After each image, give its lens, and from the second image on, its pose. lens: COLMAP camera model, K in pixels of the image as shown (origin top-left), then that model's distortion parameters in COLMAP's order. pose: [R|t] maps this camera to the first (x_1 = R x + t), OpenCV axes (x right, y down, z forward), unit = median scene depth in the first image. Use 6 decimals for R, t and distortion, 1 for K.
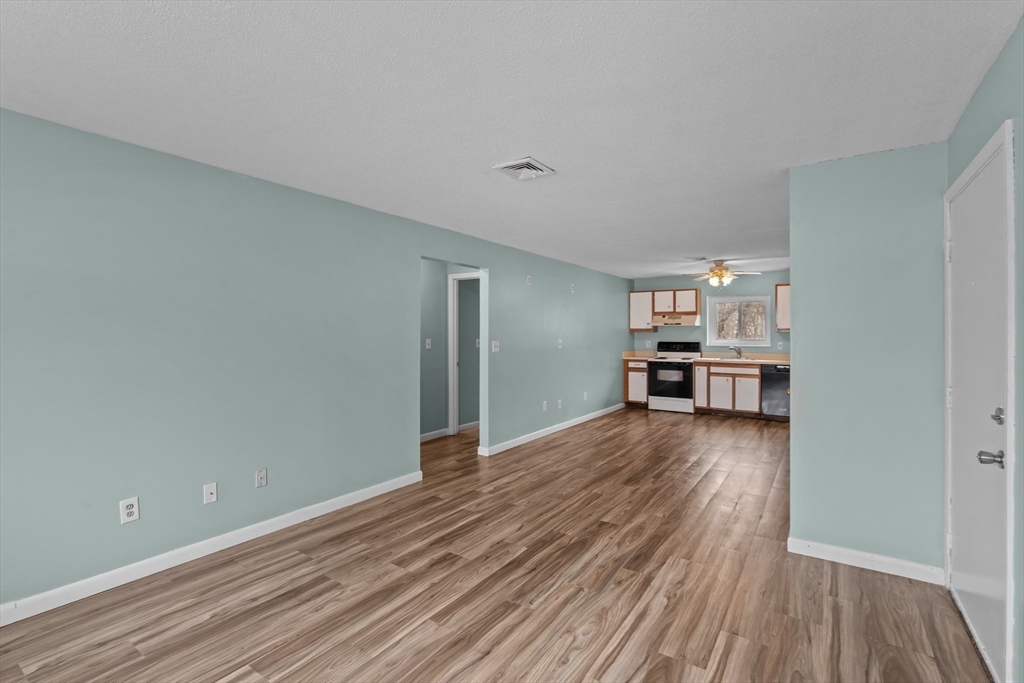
lens RADIAL K [[463.9, 0, 520.9], [0, 463.9, 331.9], [0, 0, 1]] dist [0.001783, 0.000095]
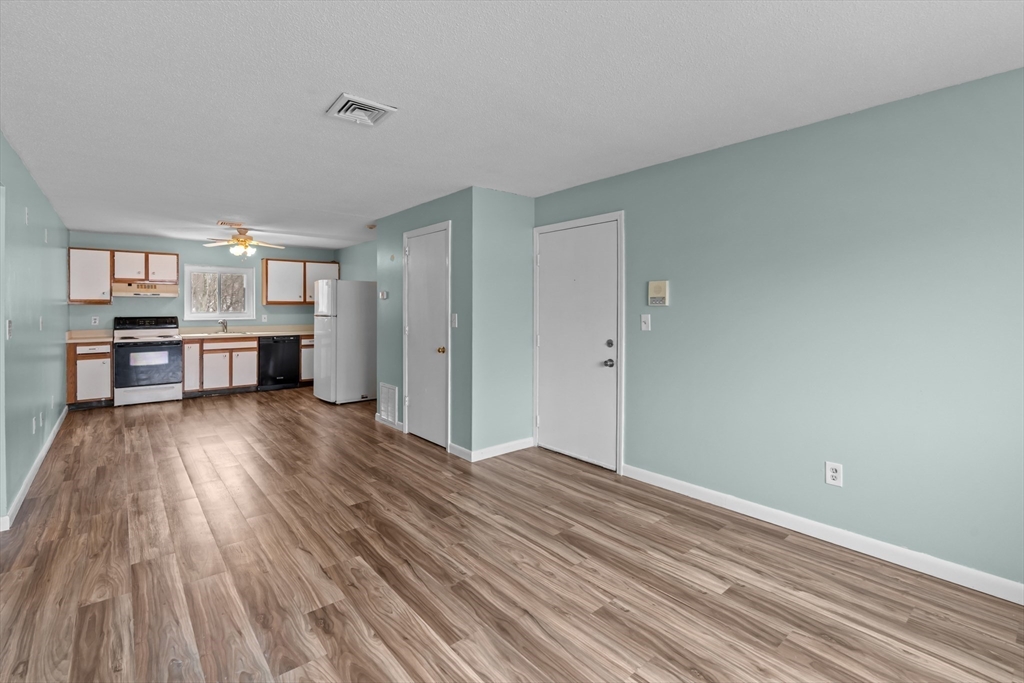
lens RADIAL K [[465.5, 0, 498.5], [0, 465.5, 306.9], [0, 0, 1]] dist [-0.002310, -0.000140]
pose [[0.309693, -0.001757, 0.950835, -0.267639], [-0.001817, 0.999995, 0.002439, 0.001421], [-0.950835, -0.002483, 0.309688, 0.182083]]
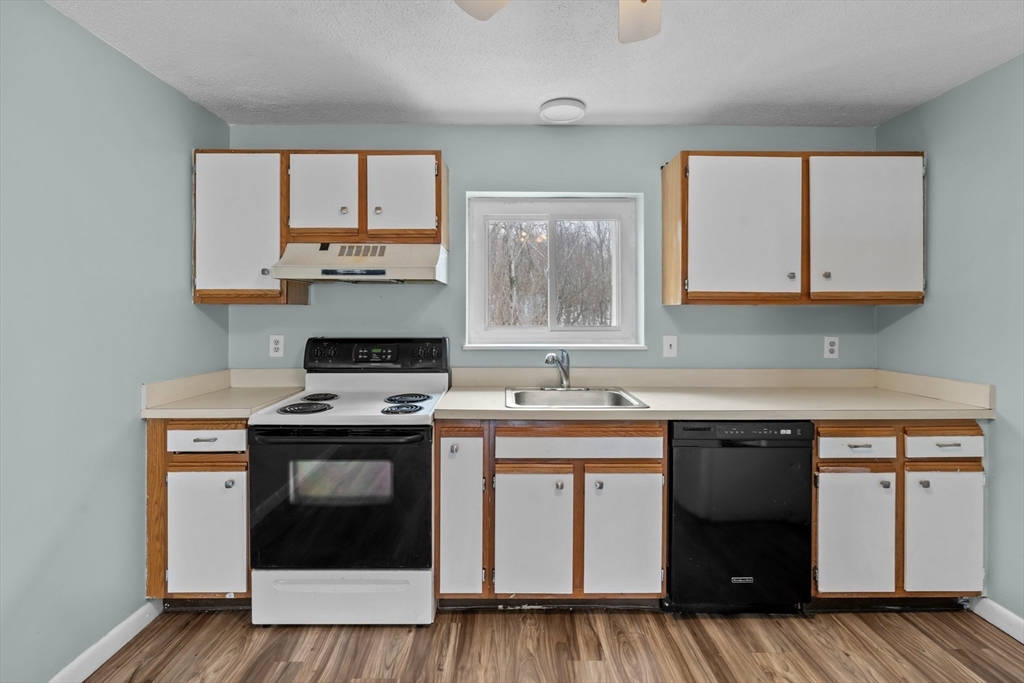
lens RADIAL K [[473.3, 0, 506.6], [0, 473.3, 315.6], [0, 0, 1]] dist [-0.006078, 0.000373]
pose [[0.837553, -0.001507, 0.546354, 0.269449], [-0.001512, 0.999986, 0.005077, 0.006379], [-0.546354, -0.005079, 0.837539, 0.776370]]
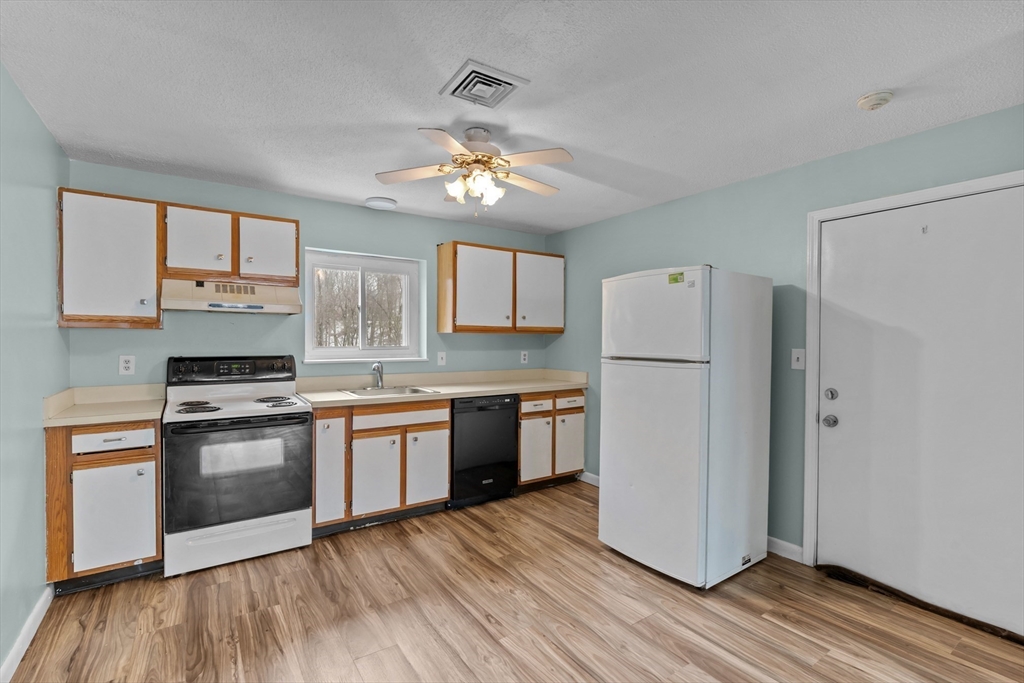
lens RADIAL K [[468.9, 0, 506.6], [0, 468.9, 342.8], [0, 0, 1]] dist [-0.001767, -0.000477]
pose [[0.392247, -0.008587, 0.919820, 0.085474], [-0.008392, 0.999881, 0.012913, 0.004596], [-0.919822, -0.012784, 0.392128, 0.717302]]
